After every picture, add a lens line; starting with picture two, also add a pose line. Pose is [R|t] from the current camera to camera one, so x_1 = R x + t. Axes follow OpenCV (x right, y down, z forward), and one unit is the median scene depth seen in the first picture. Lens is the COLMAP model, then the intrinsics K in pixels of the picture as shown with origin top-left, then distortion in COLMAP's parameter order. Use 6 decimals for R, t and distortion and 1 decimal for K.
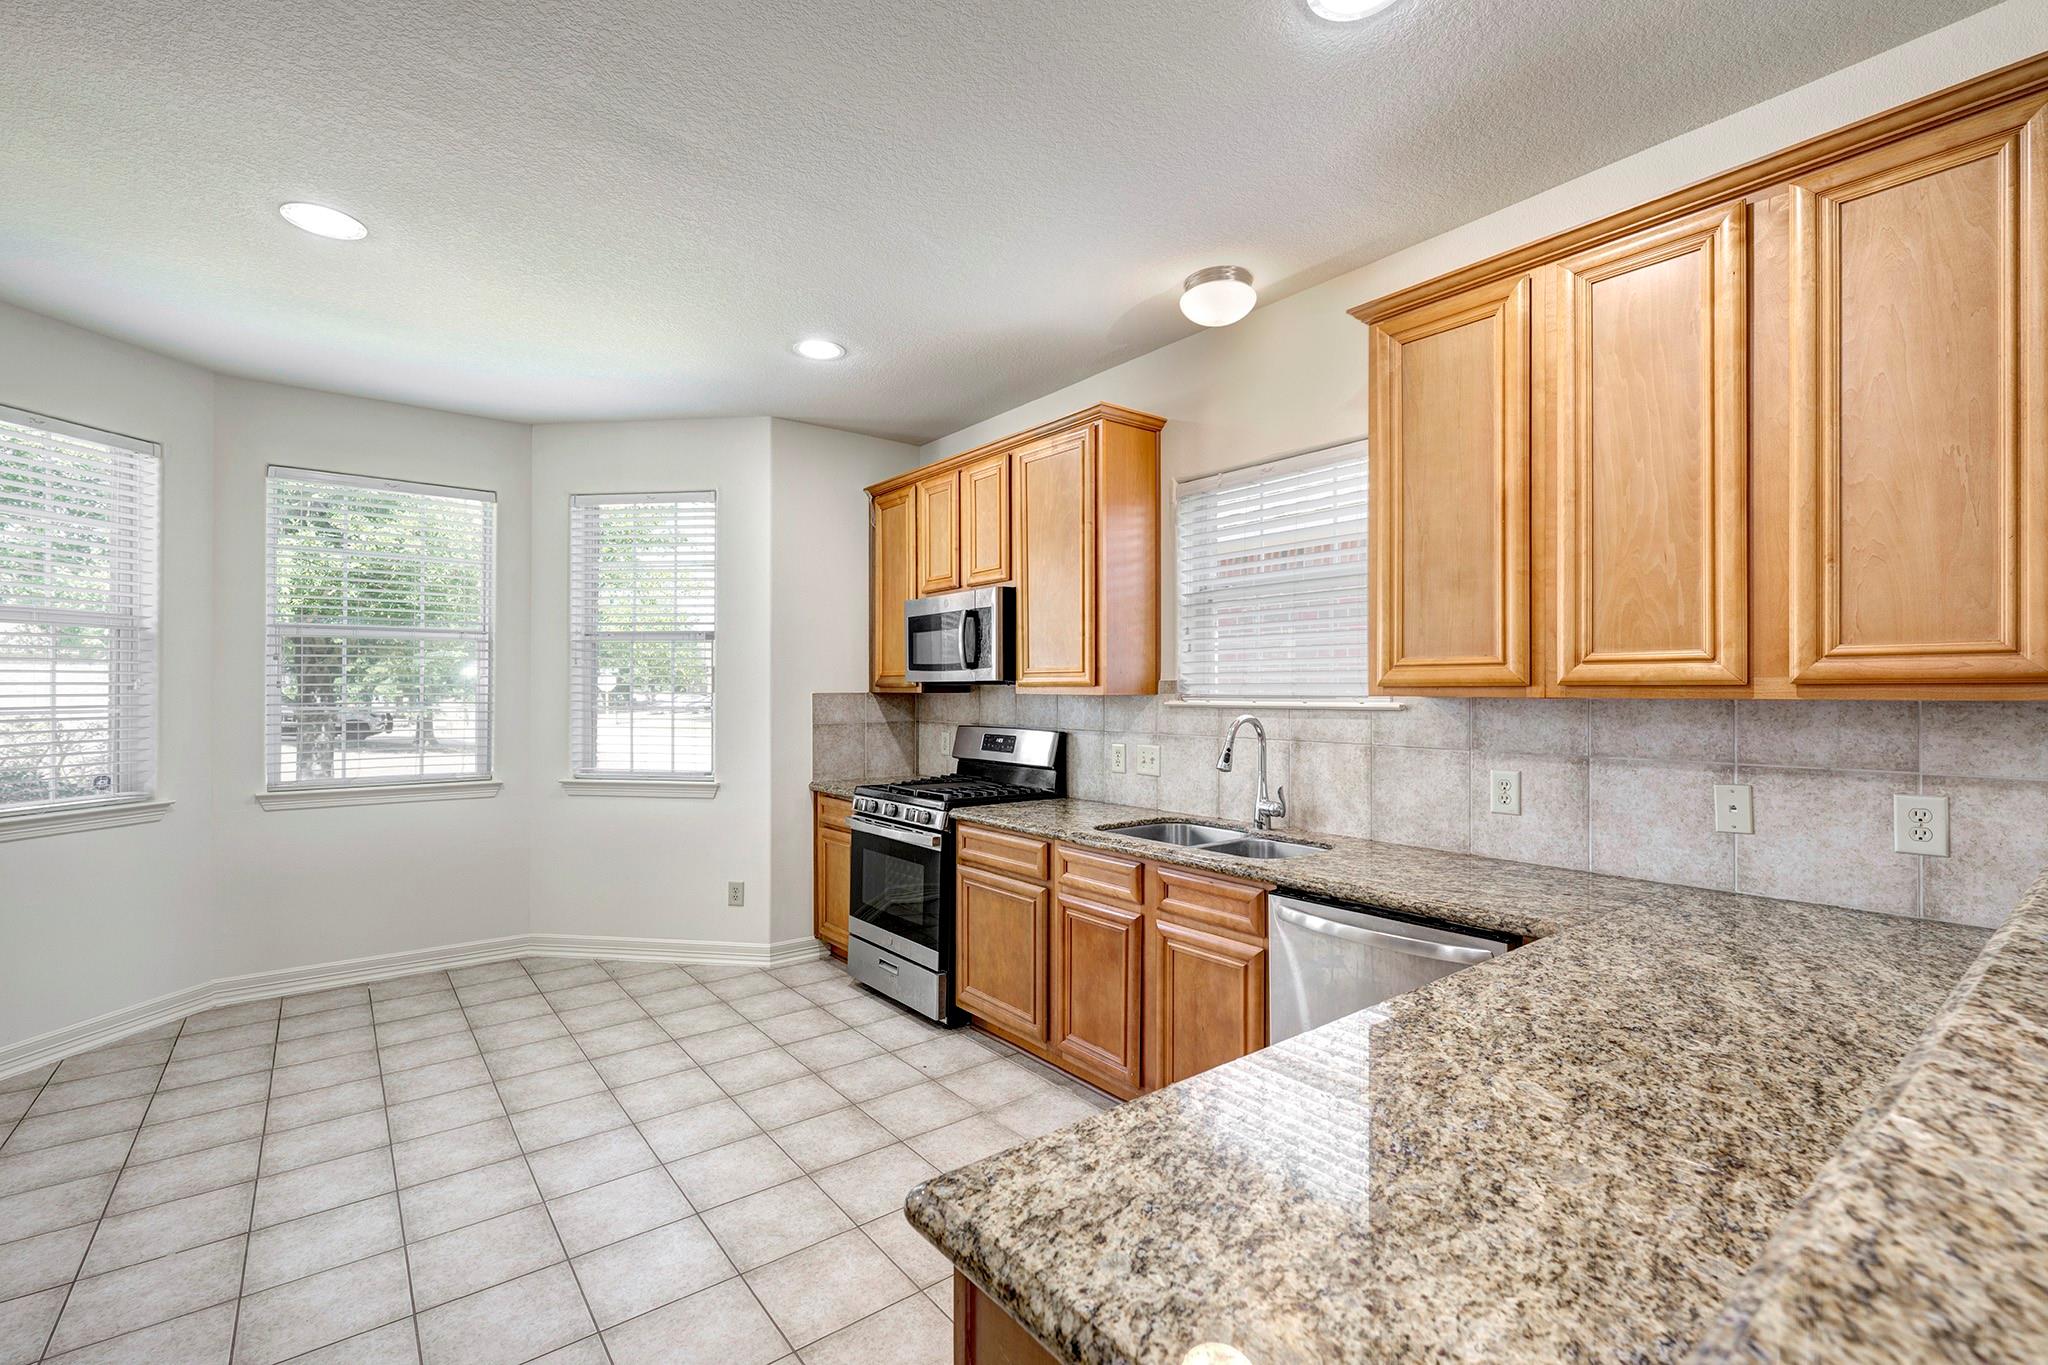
lens RADIAL K [[890.1, 0, 1024.3], [0, 890.1, 687.2], [0, 0, 1]] dist [0.000352, 0.000063]
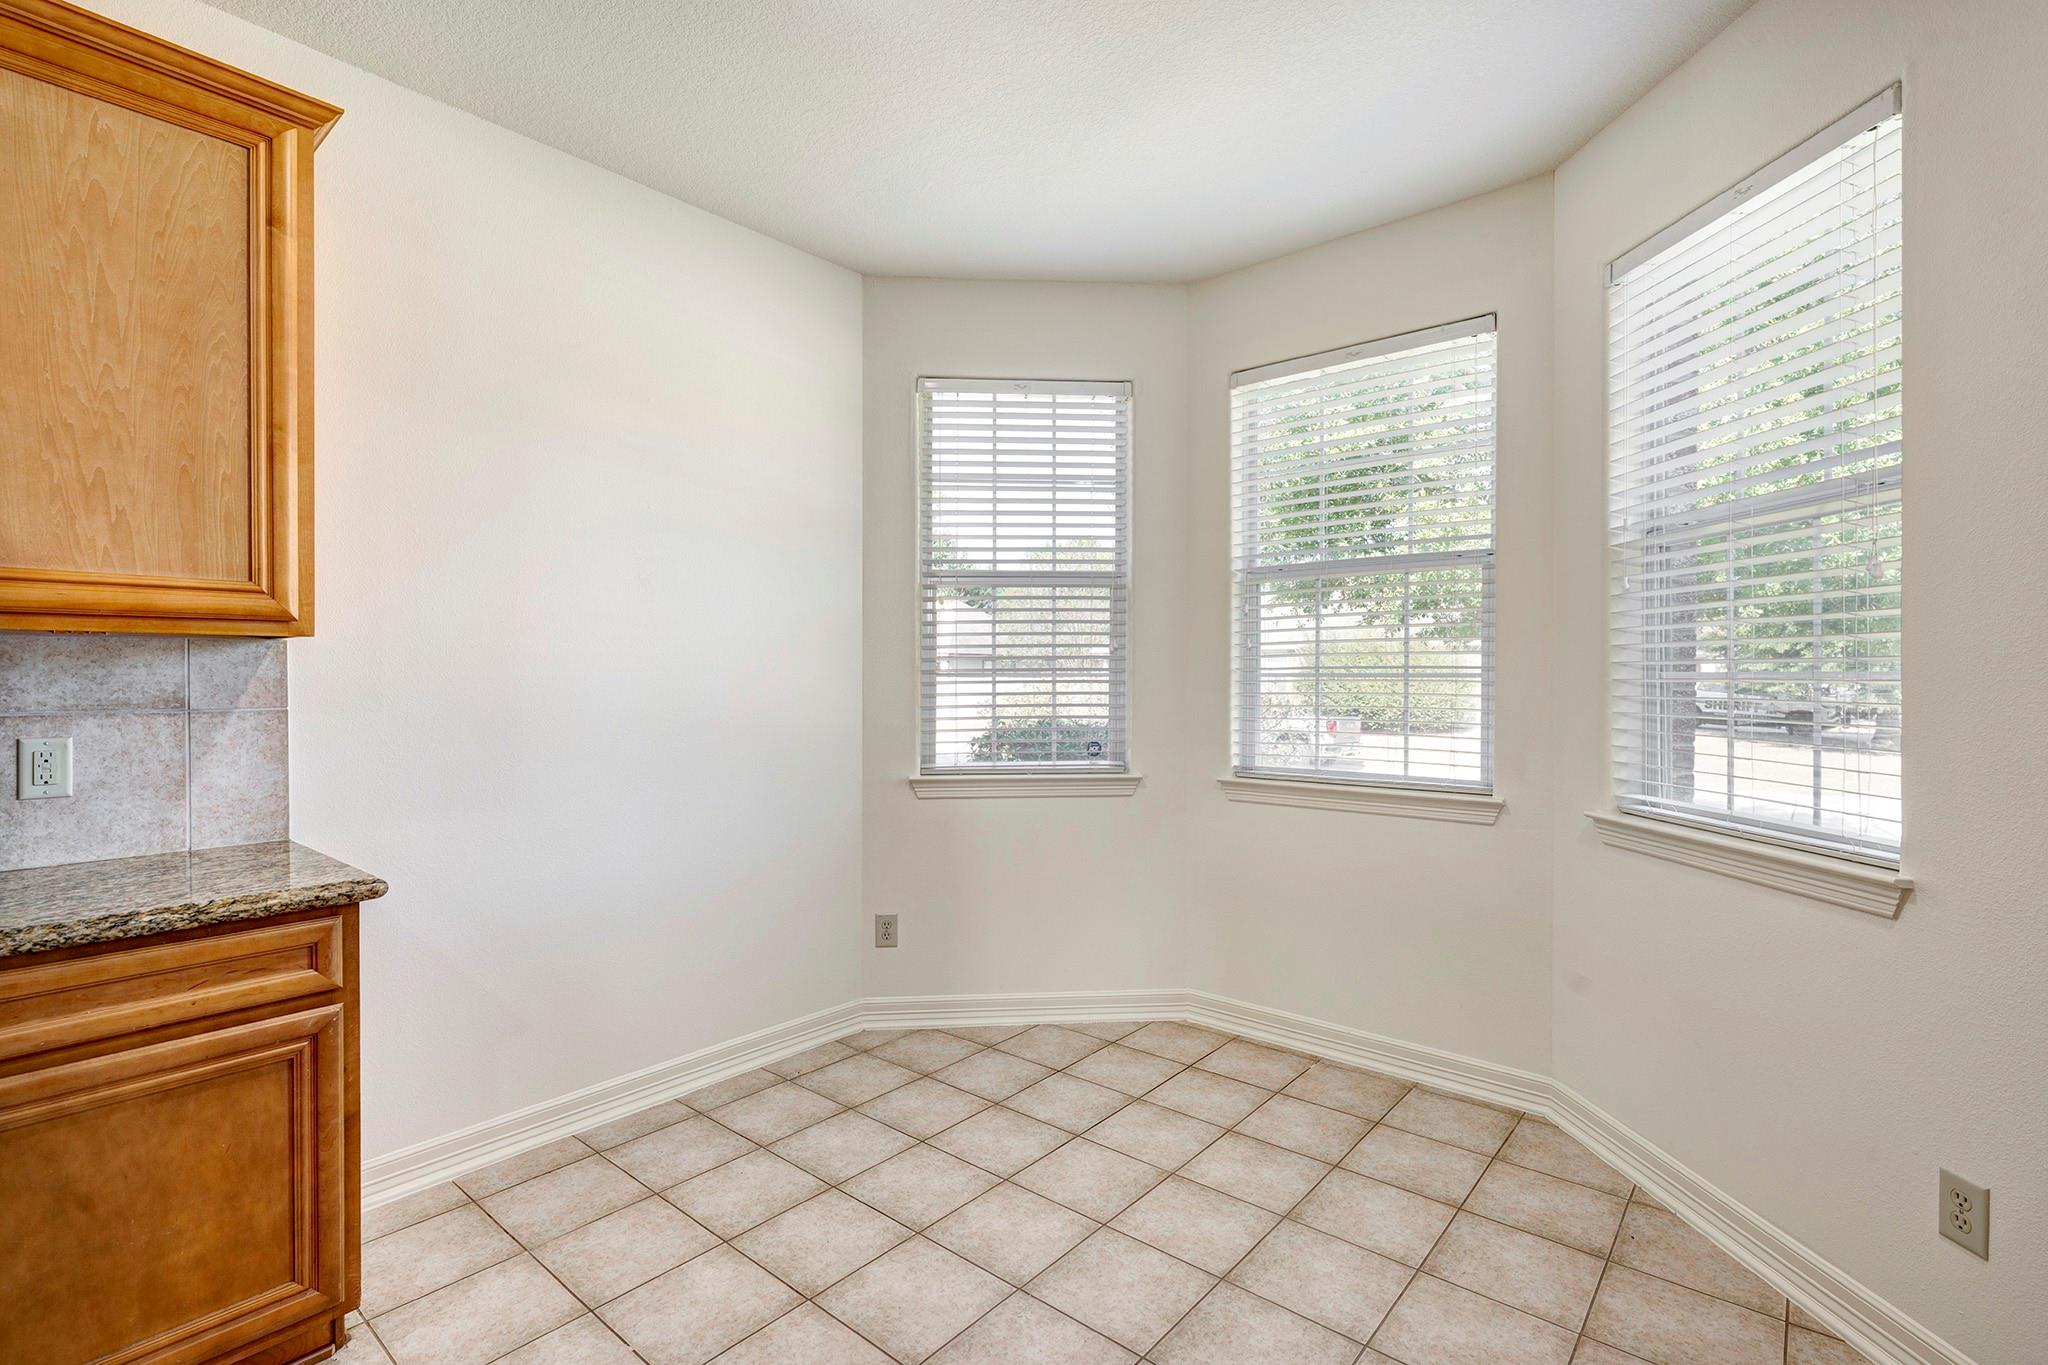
lens RADIAL K [[953.3, 0, 1026.4], [0, 953.3, 685.6], [0, 0, 1]] dist [-0.000299, 0.000168]
pose [[0.199113, 0.010594, -0.979919, -0.043816], [0.002561, 0.999933, 0.011331, 0.026788], [0.979973, -0.004766, 0.199072, 0.704149]]
